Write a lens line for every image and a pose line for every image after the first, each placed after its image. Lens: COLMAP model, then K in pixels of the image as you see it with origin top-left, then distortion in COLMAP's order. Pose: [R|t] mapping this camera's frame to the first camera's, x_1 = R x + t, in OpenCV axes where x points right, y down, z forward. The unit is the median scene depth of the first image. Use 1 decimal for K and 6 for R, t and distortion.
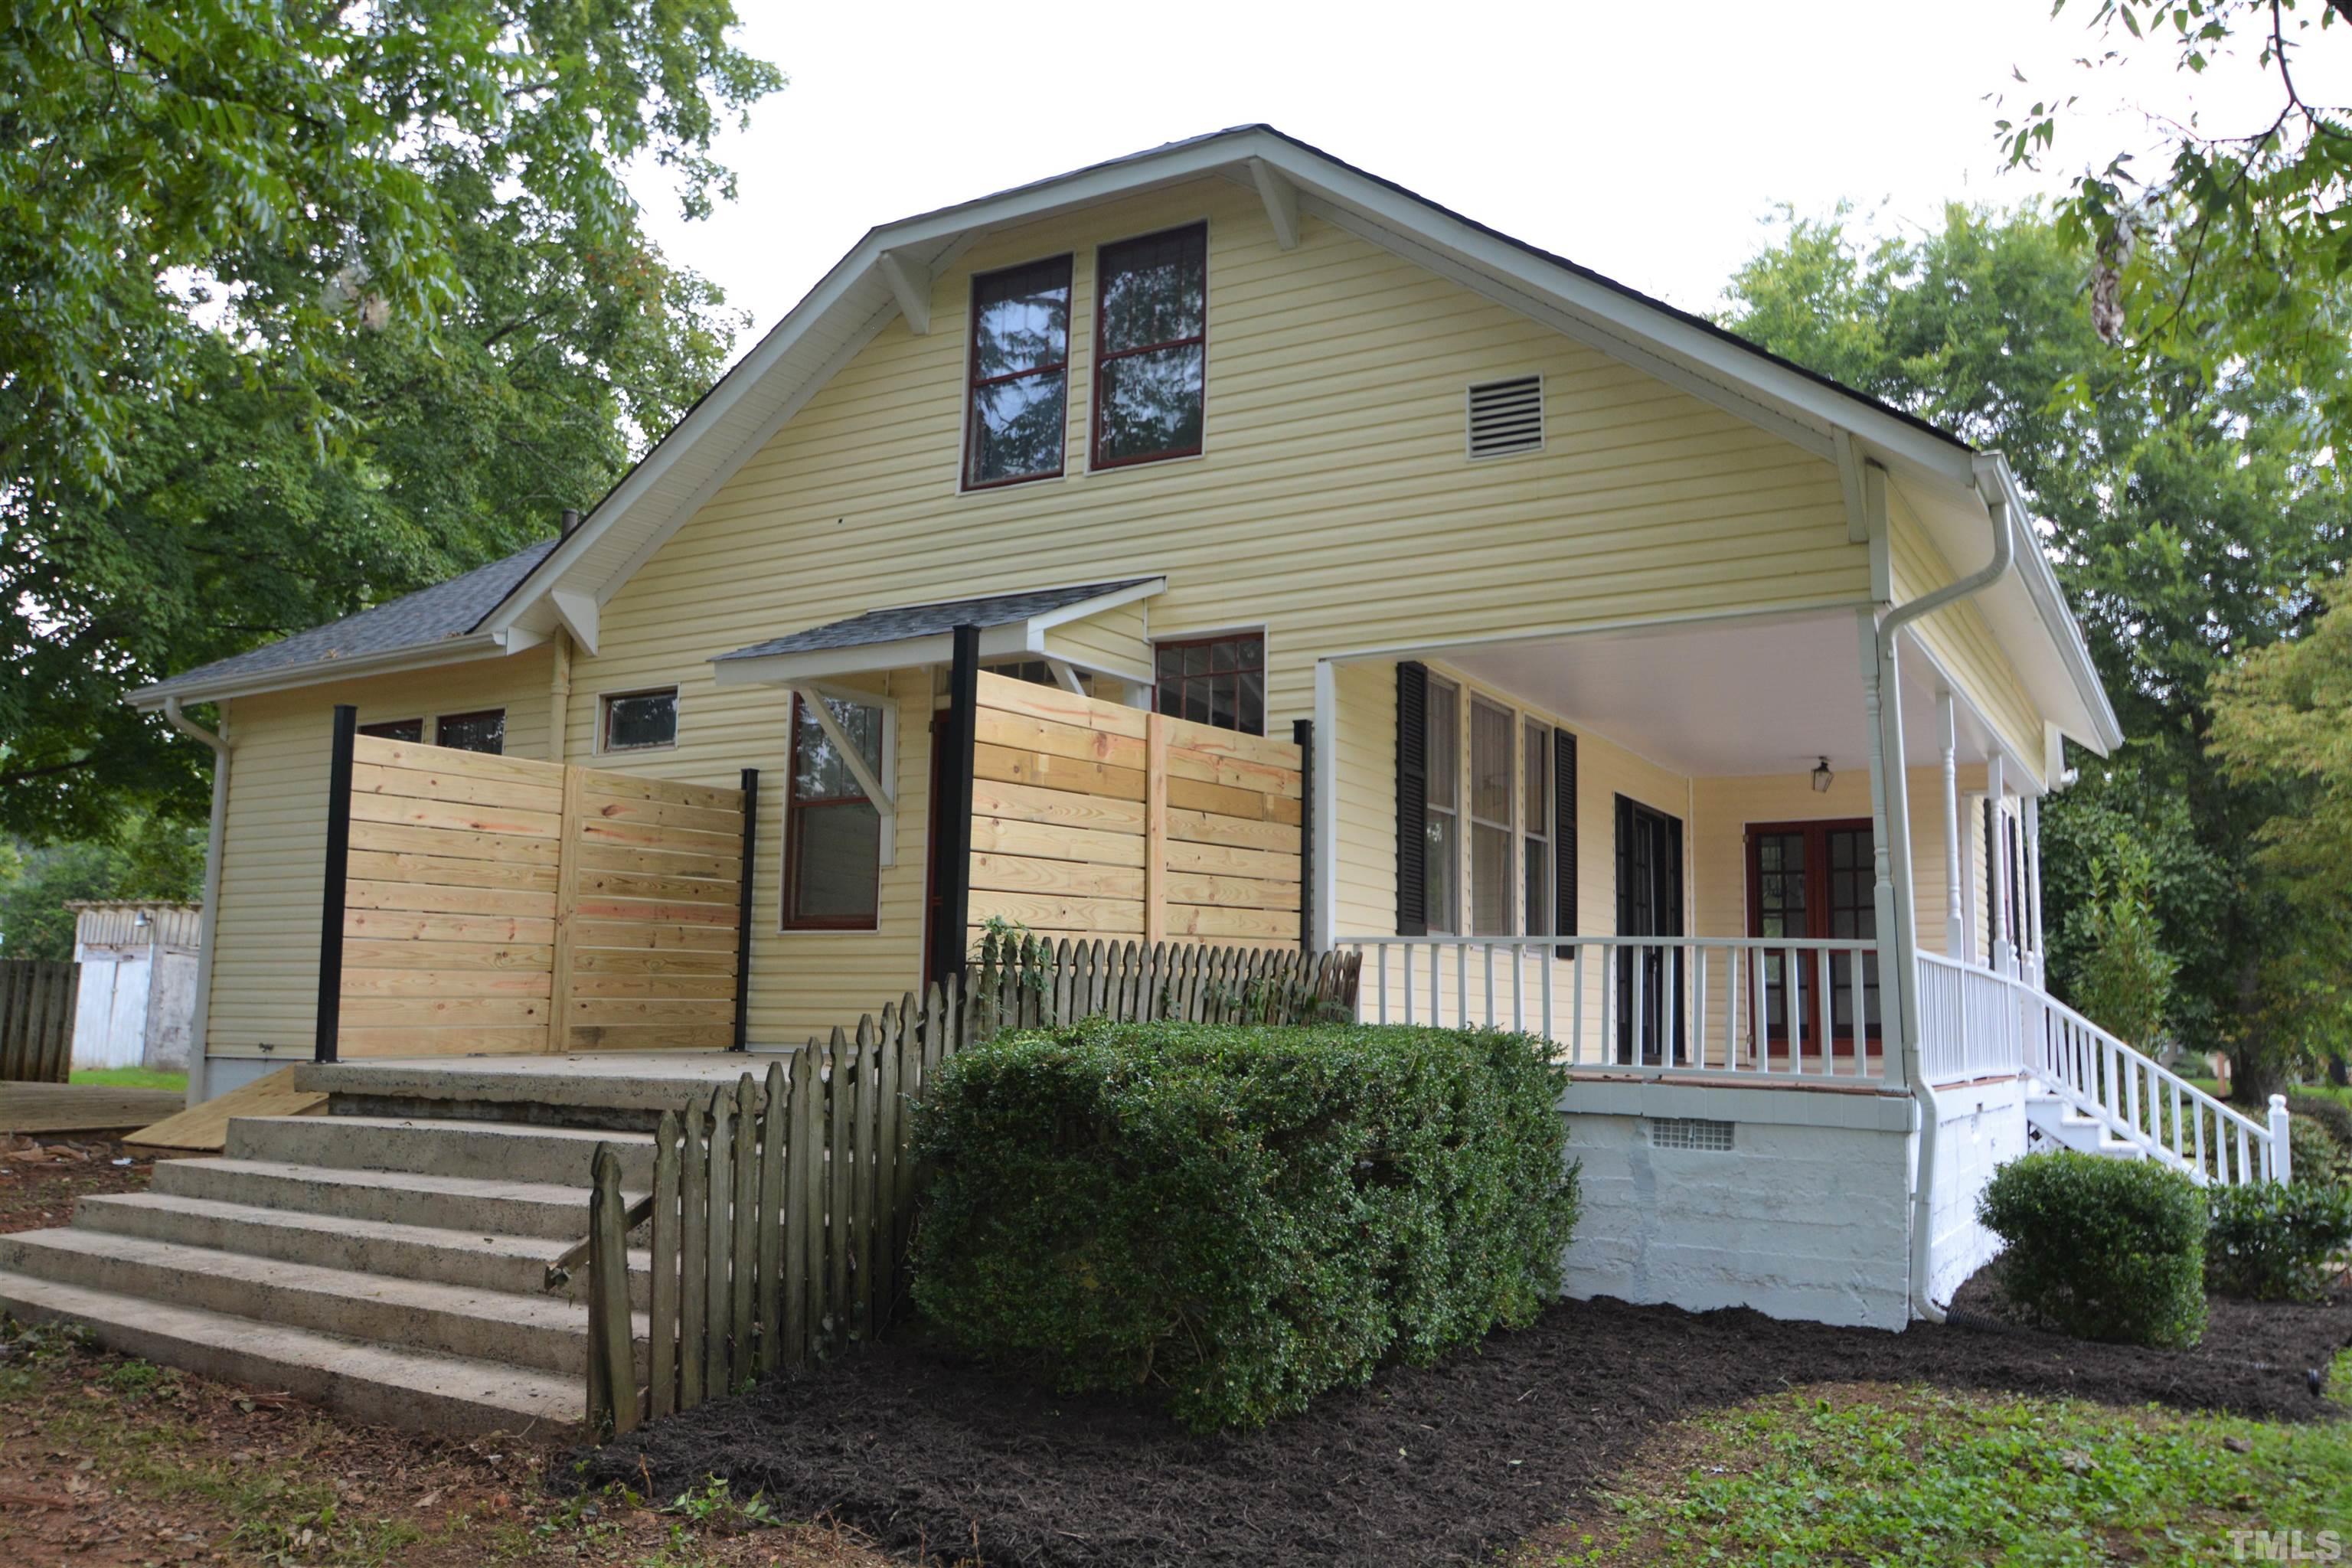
lens RADIAL K [[1867.5, 0, 1179.4], [0, 1867.5, 777.8], [0, 0, 1]] dist [-0.036172, 0.007819]
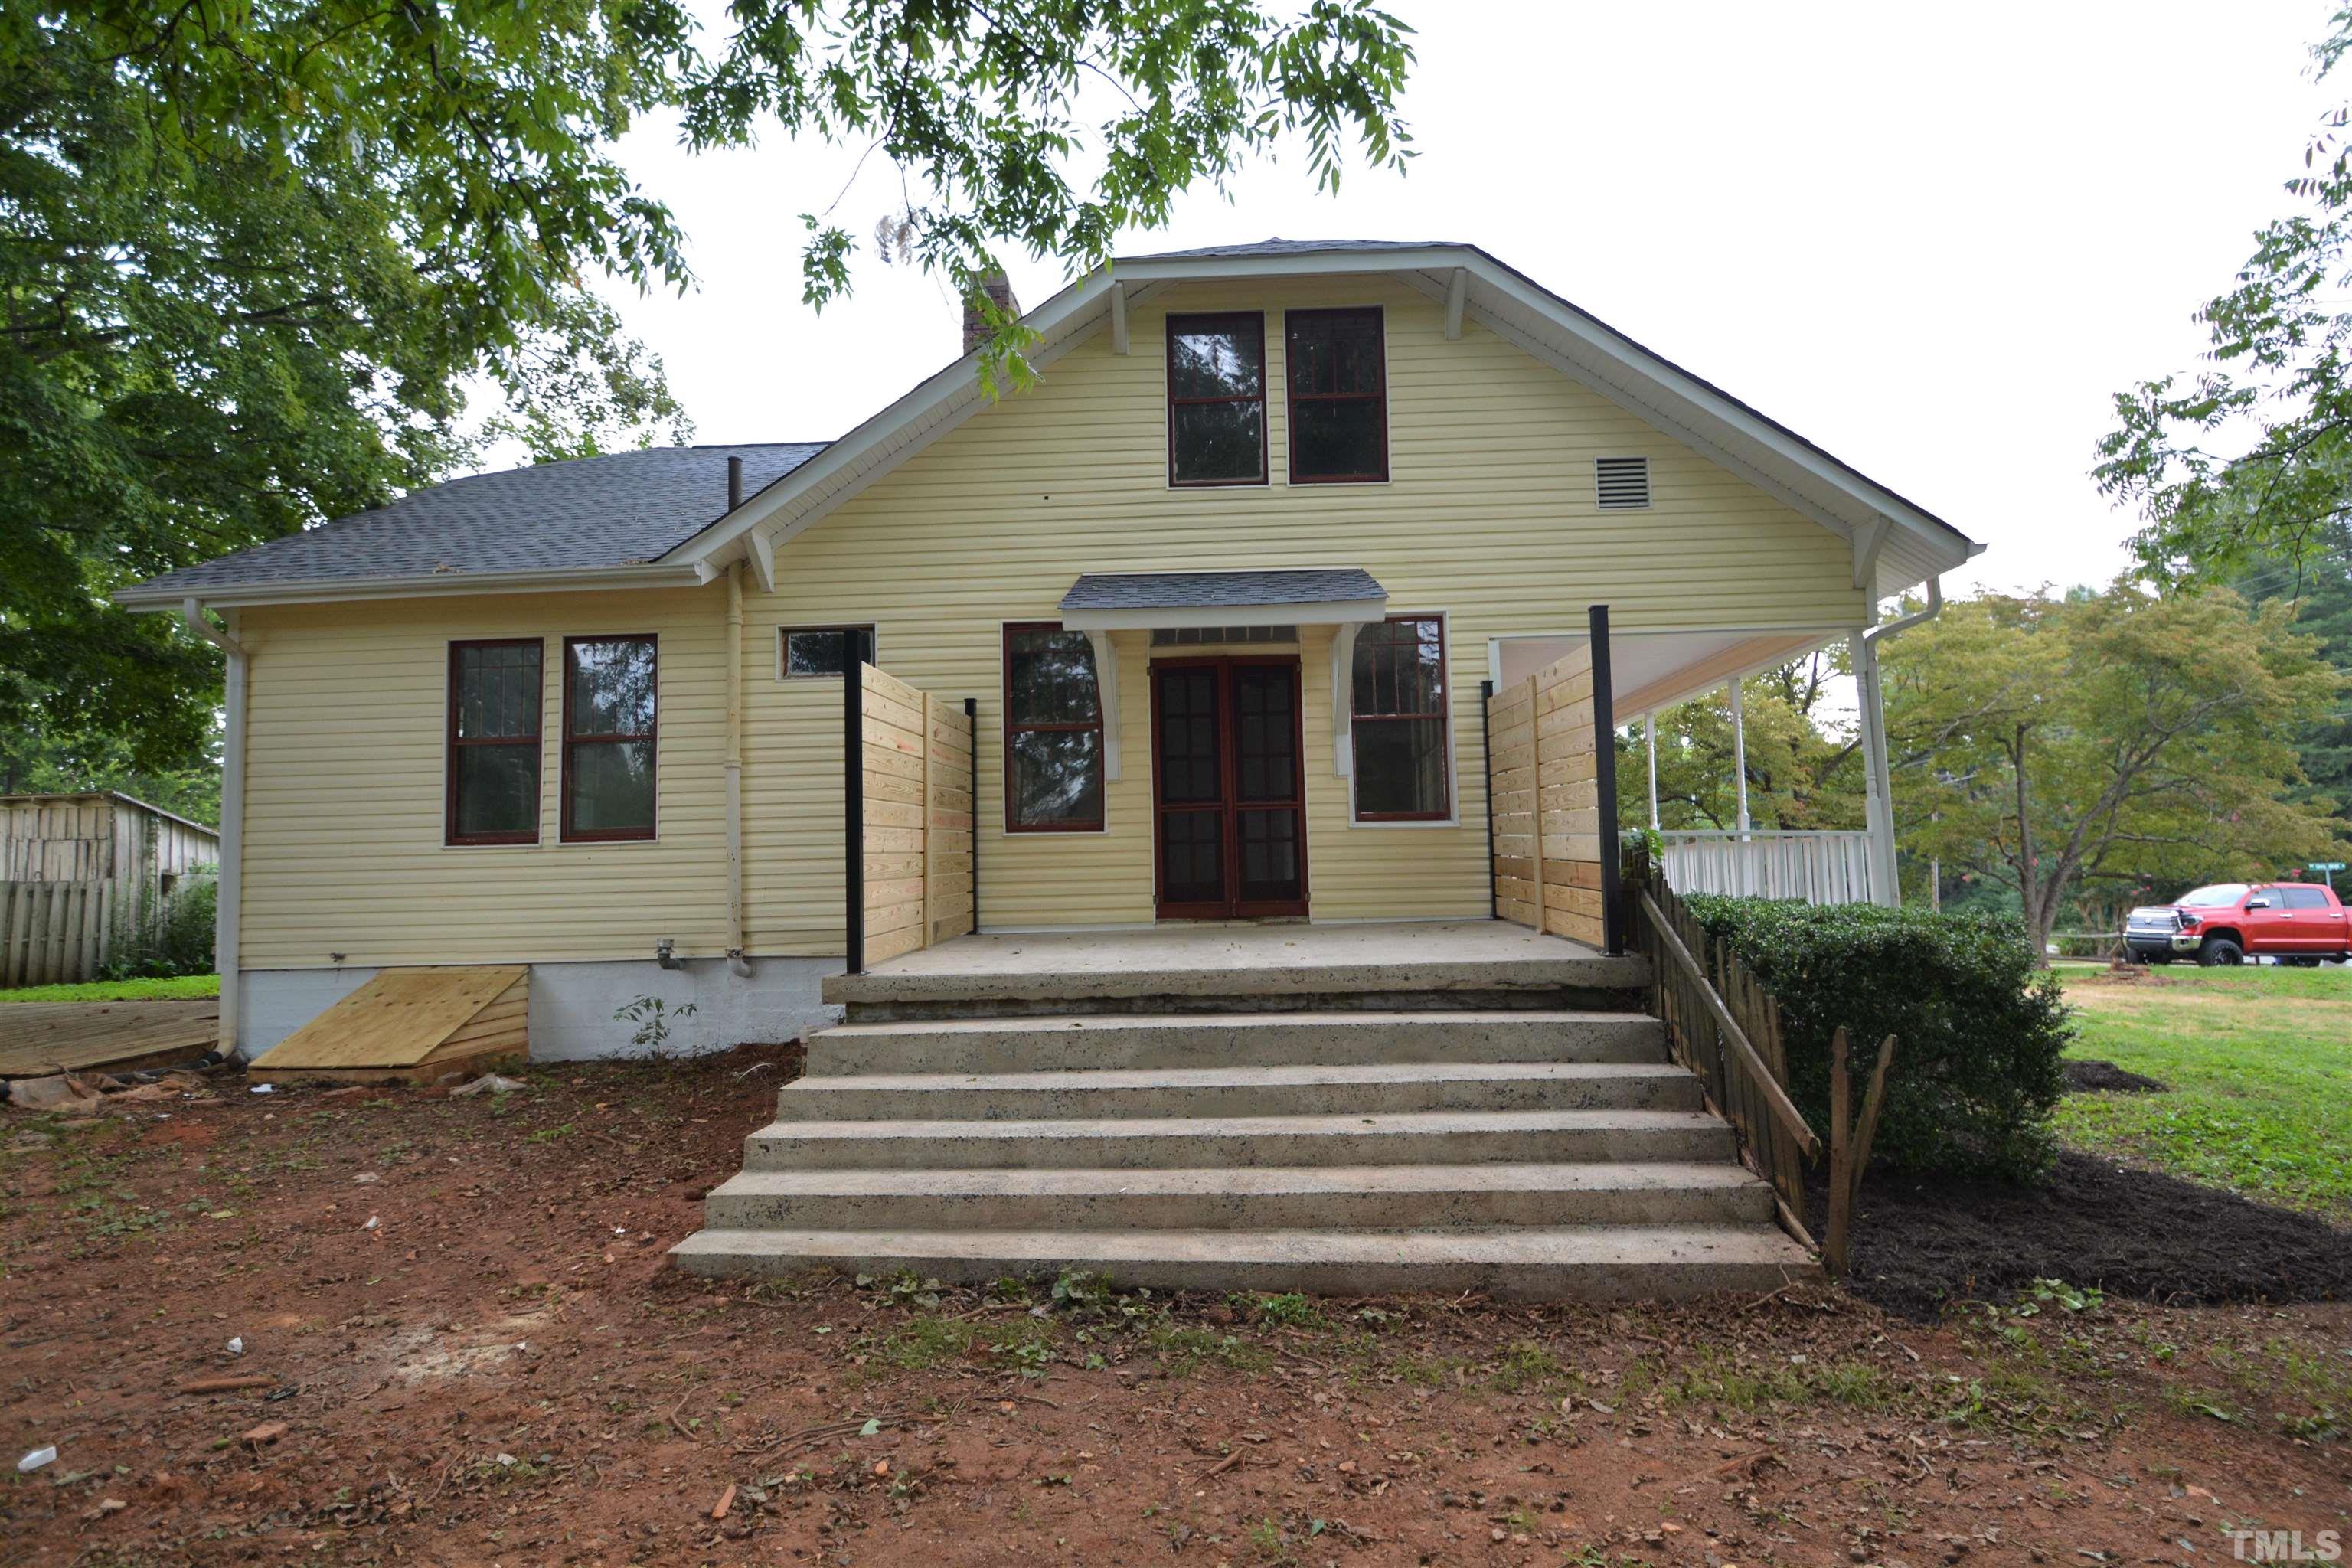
lens RADIAL K [[1239.4, 0, 1164.2], [0, 1239.4, 773.6], [0, 0, 1]] dist [-0.005989, -0.002323]
pose [[0.874543, 0.002762, 0.484940, -0.508273], [-0.029499, 0.998435, 0.047512, 0.001783], [-0.484050, -0.055857, 0.873256, 0.243404]]
